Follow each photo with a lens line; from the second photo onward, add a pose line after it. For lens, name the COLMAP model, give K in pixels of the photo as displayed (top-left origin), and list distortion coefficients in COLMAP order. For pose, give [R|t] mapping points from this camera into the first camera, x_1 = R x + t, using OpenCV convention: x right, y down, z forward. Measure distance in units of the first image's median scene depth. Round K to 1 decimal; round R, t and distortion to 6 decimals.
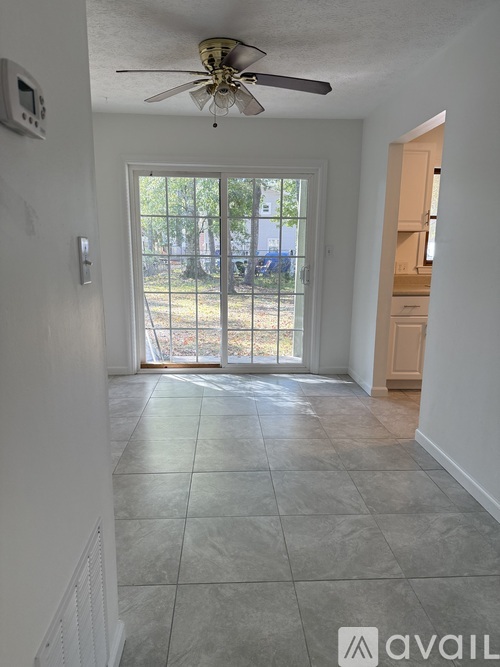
lens RADIAL K [[469.3, 0, 249.8], [0, 469.3, 335.3], [0, 0, 1]] dist [-0.011620, -0.002181]
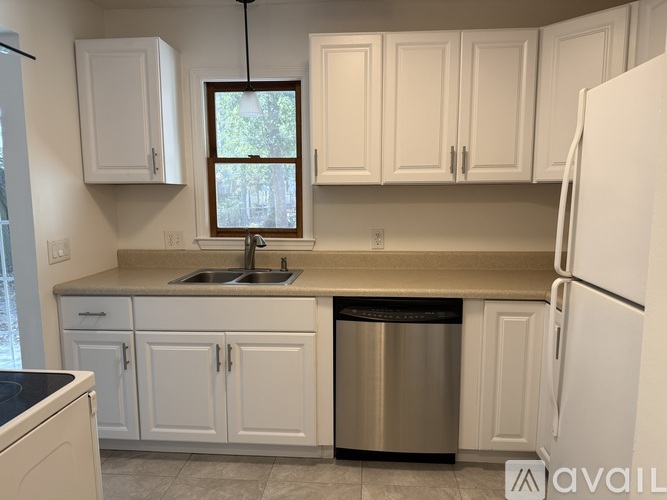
lens RADIAL K [[469.3, 0, 333.7], [0, 469.3, 249.9], [0, 0, 1]] dist [-0.011620, -0.002181]
pose [[0.992245, 0.002734, -0.124268, 0.694269], [-0.011025, 0.997754, -0.066077, -0.103743], [0.123808, 0.066934, 0.990046, 0.457568]]
